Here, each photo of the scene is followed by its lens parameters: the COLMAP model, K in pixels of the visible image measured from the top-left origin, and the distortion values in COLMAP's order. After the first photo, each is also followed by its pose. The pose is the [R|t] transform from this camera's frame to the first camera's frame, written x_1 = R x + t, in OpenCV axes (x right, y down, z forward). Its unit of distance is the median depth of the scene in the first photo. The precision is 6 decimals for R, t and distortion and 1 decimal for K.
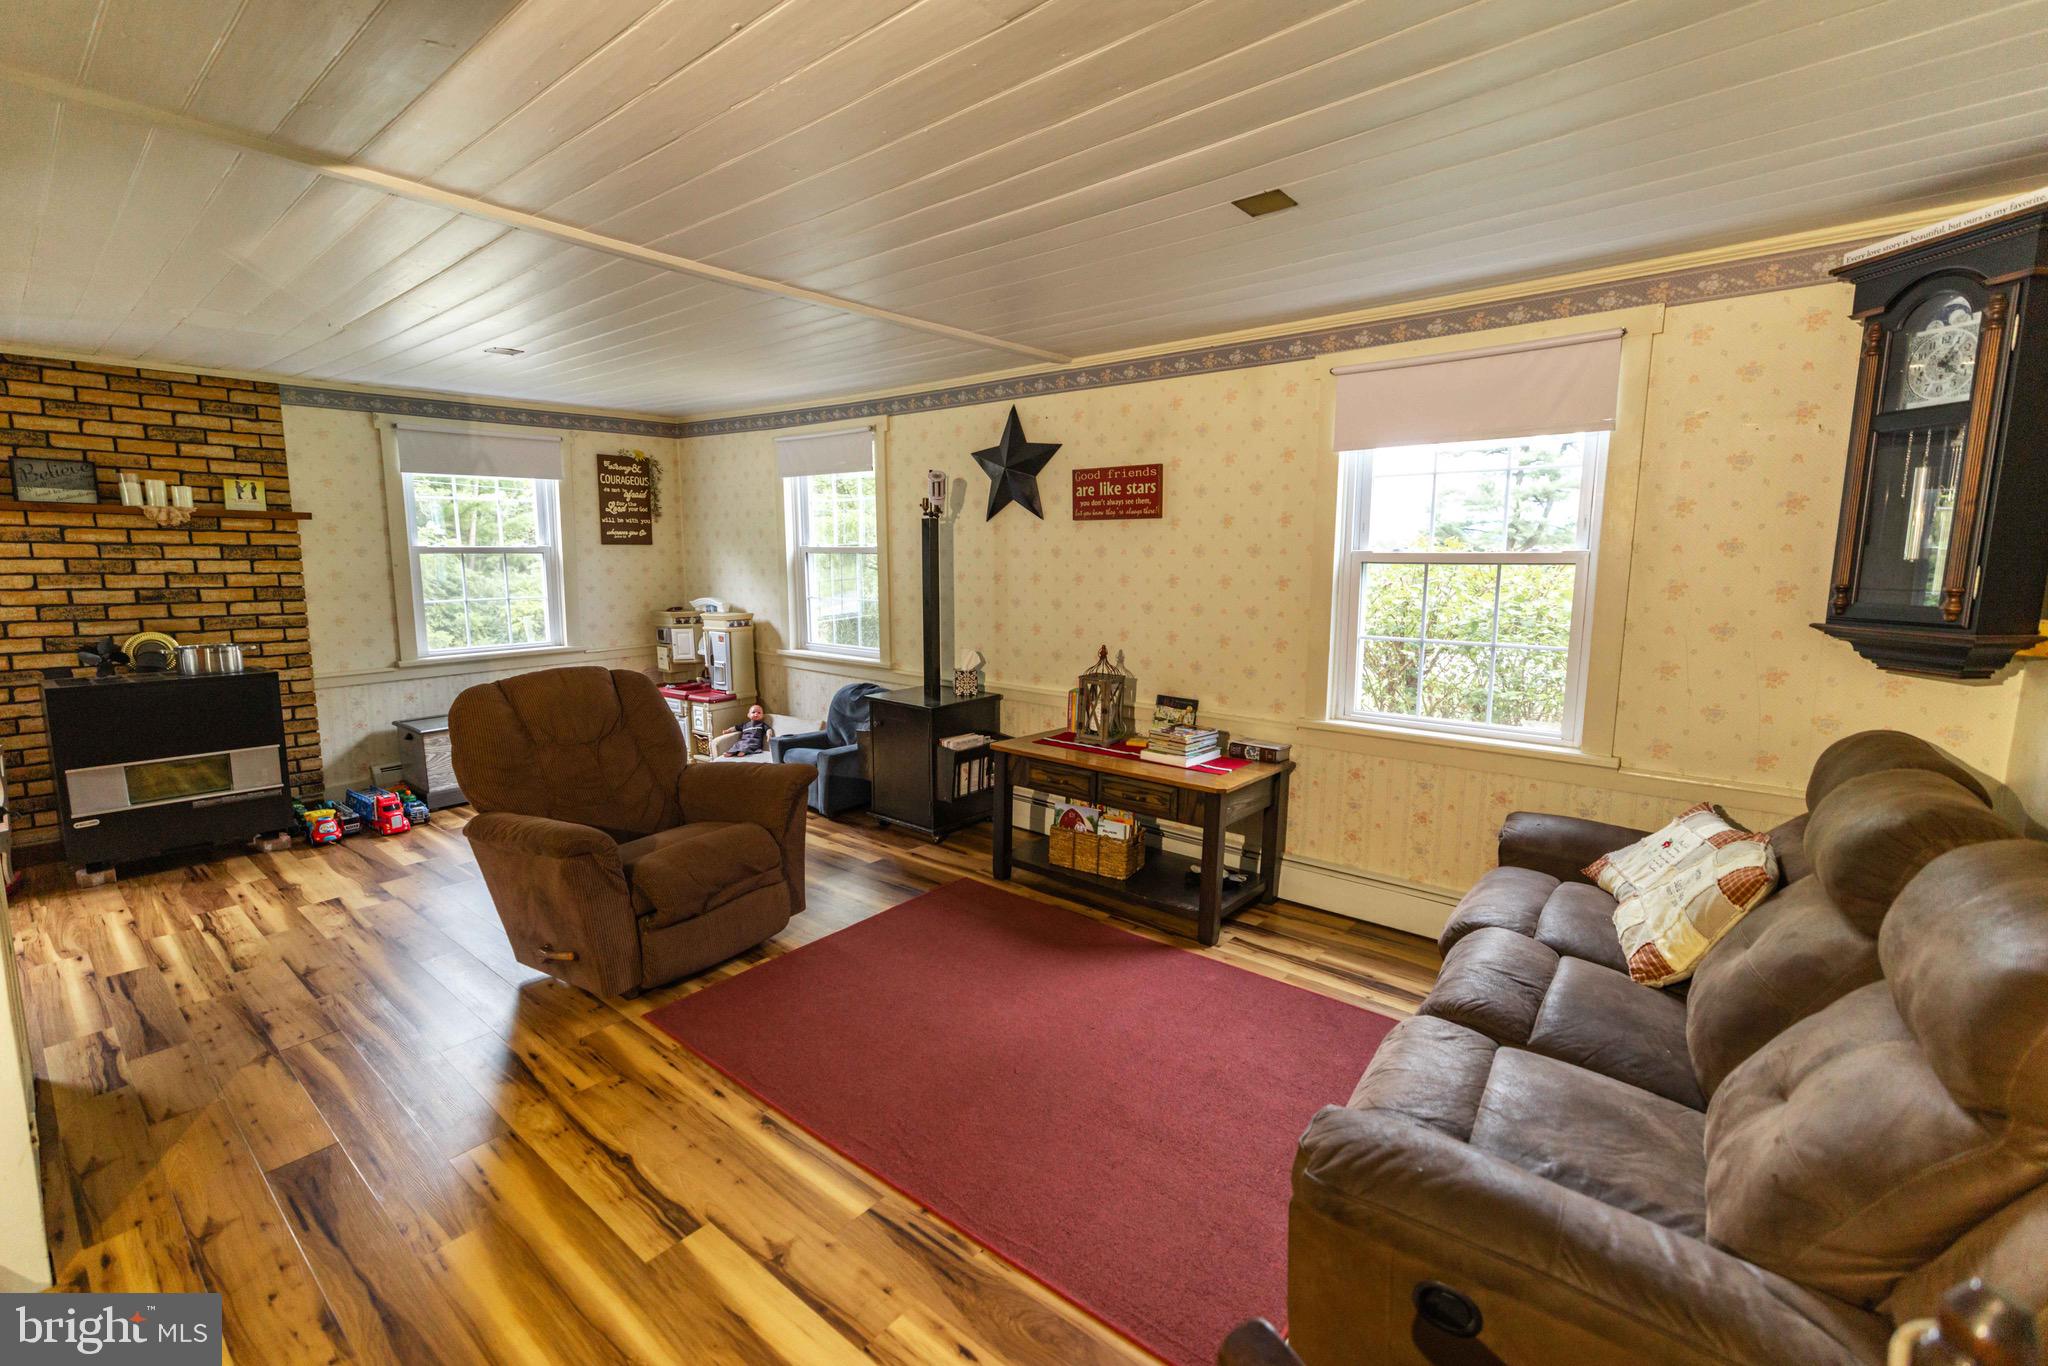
lens RADIAL K [[882.0, 0, 1017.9], [0, 882.0, 675.9], [0, 0, 1]] dist [0.000407, 0.000337]
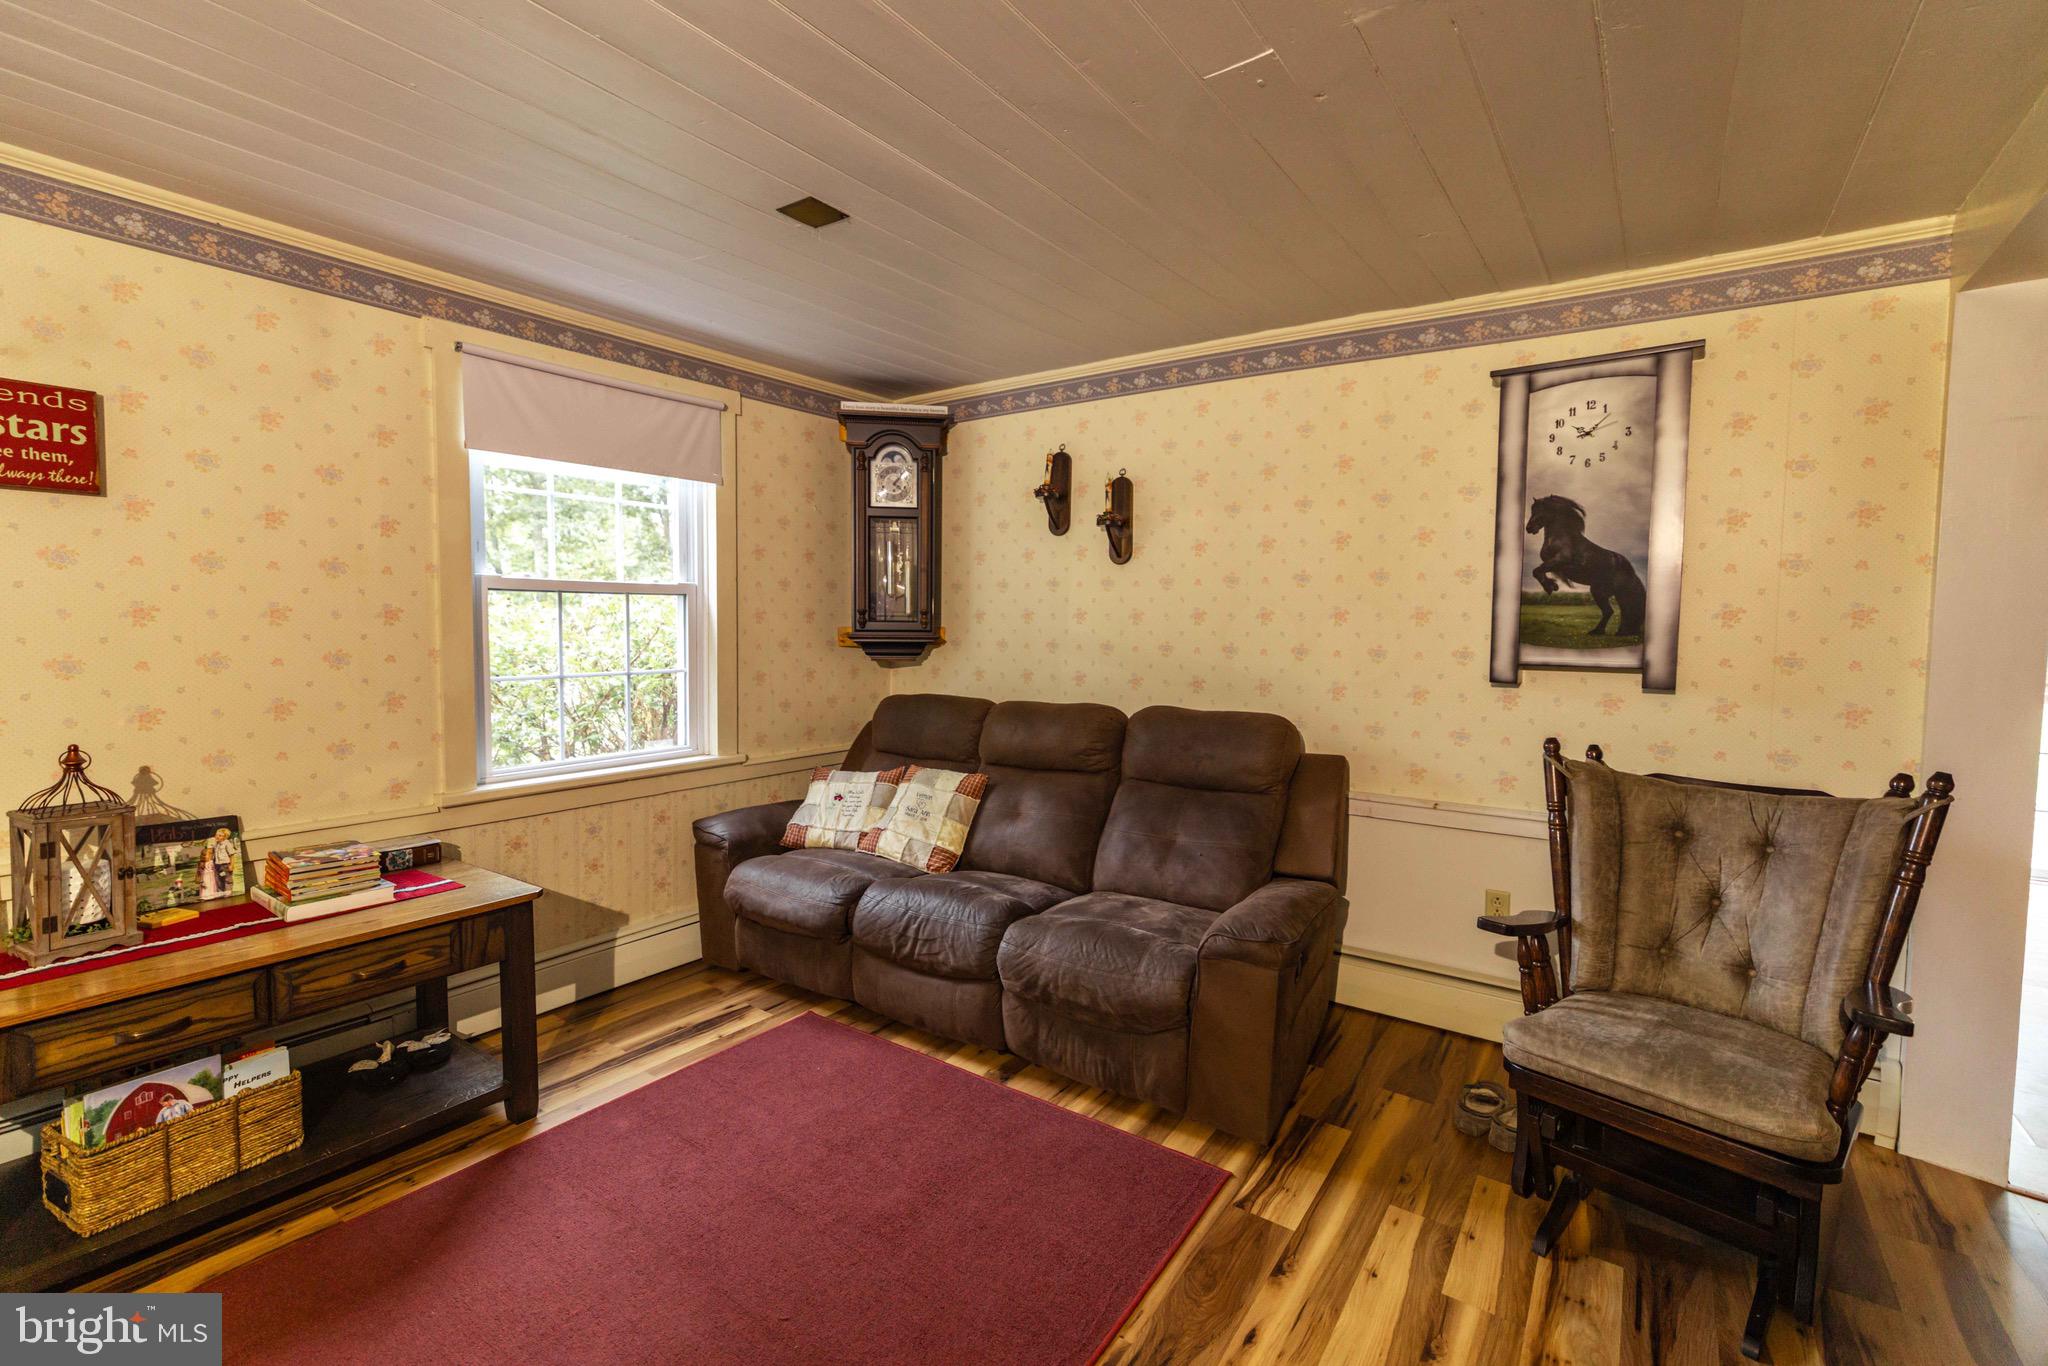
lens RADIAL K [[882.0, 0, 1020.8], [0, 882.0, 676.7], [0, 0, 1]] dist [0.000407, 0.000337]
pose [[-0.074225, -0.069140, 0.994842, -0.414836], [0.127006, 0.988815, 0.078197, -0.043200], [-0.989121, 0.132155, -0.064614, 0.507003]]
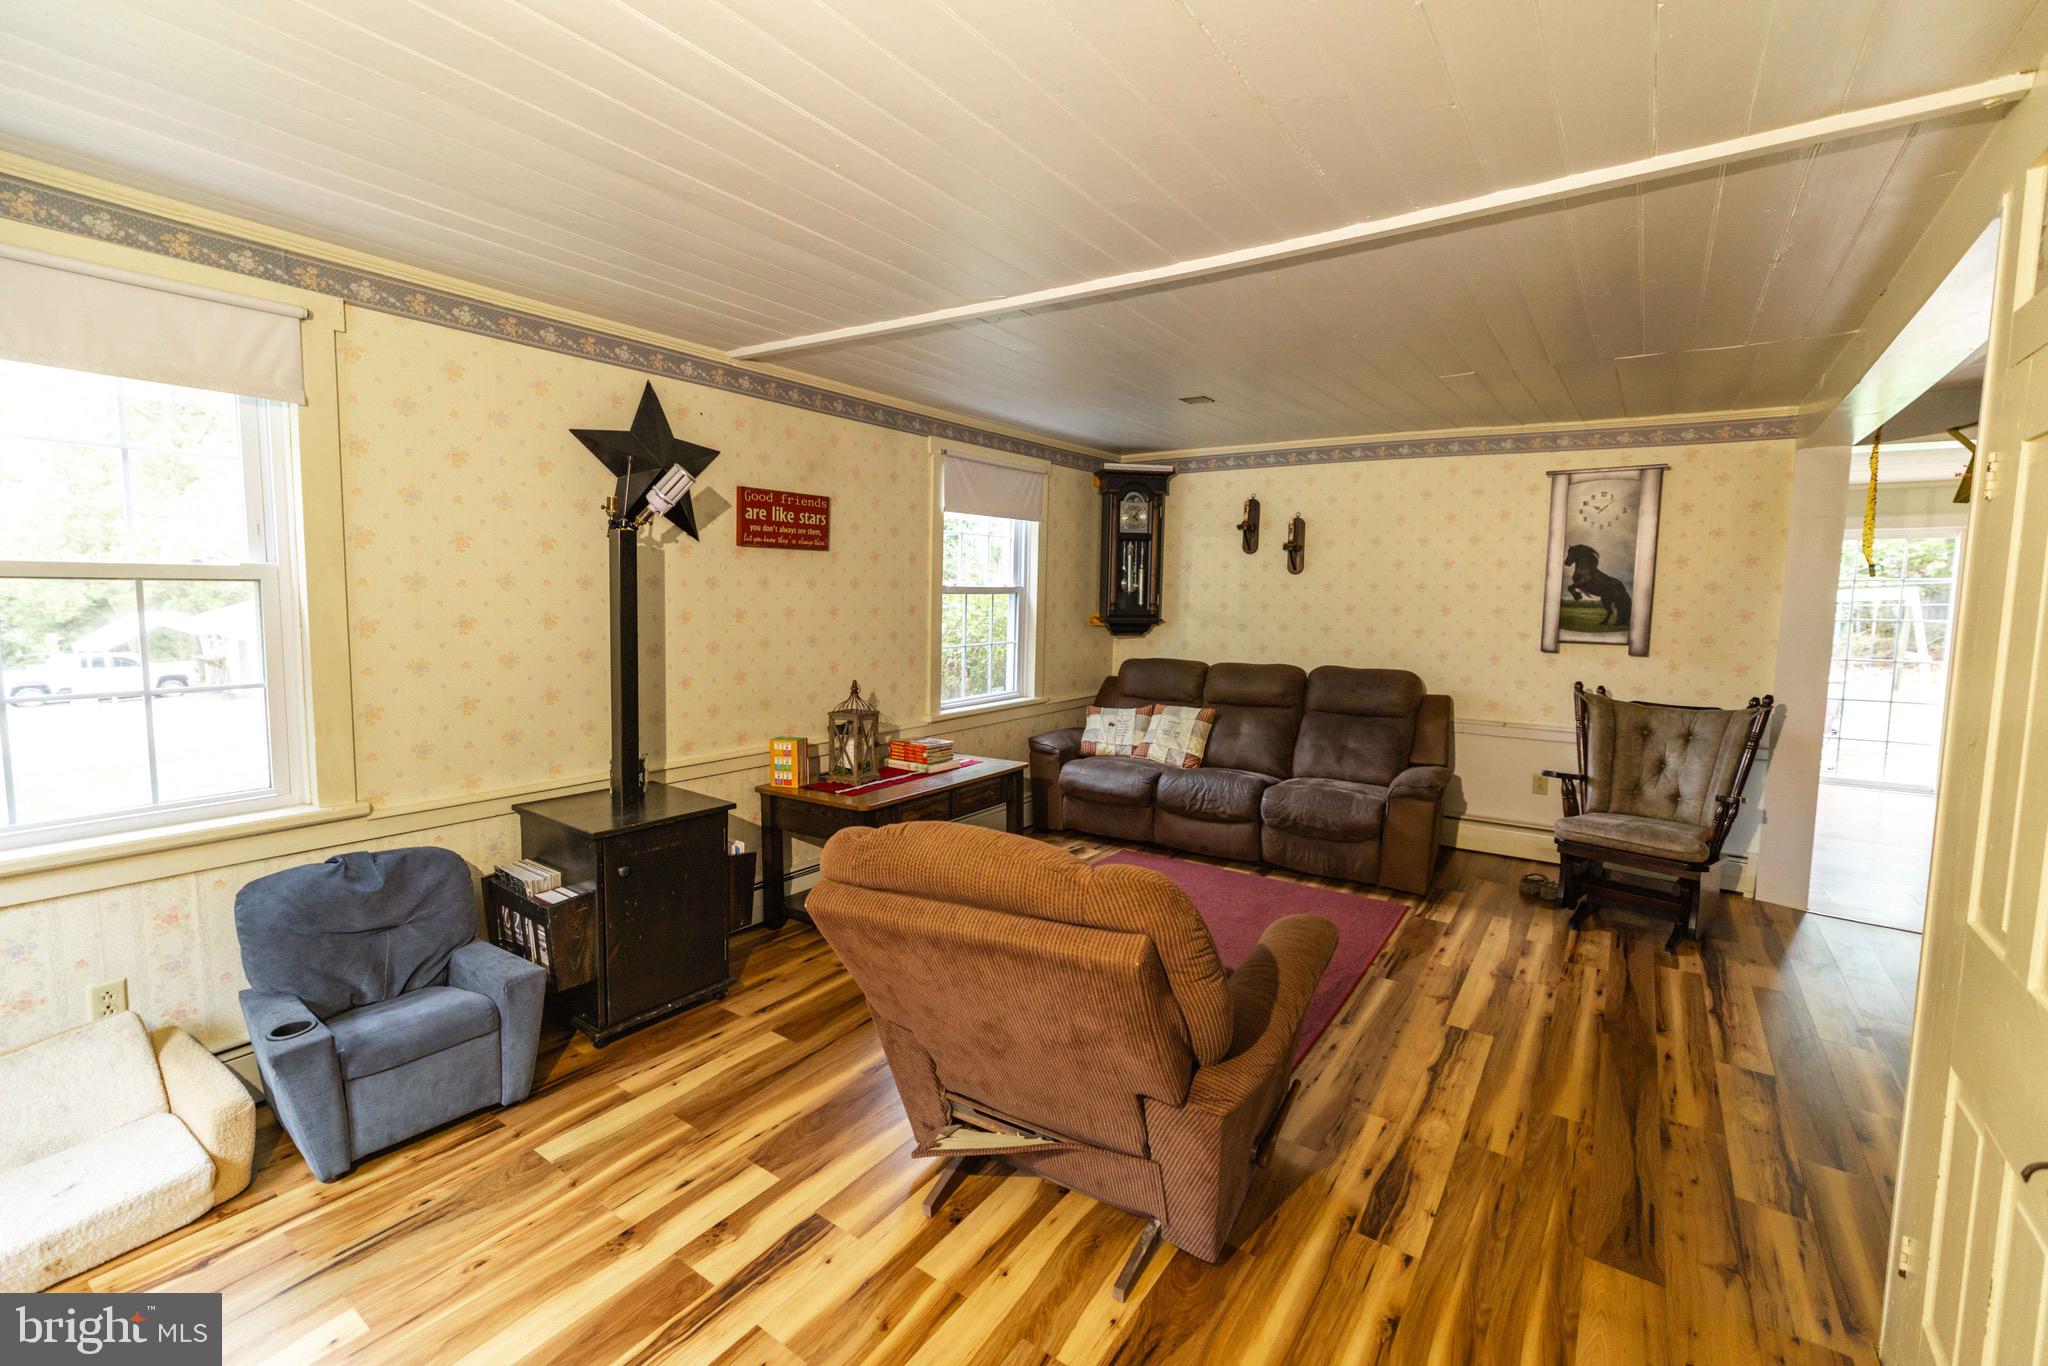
lens RADIAL K [[882.0, 0, 1021.9], [0, 882.0, 678.1], [0, 0, 1]] dist [0.000407, 0.000337]
pose [[-0.085322, -0.106168, 0.990681, -0.873096], [0.122866, 0.985596, 0.116205, -0.126169], [-0.988749, 0.131636, -0.071049, 0.876539]]
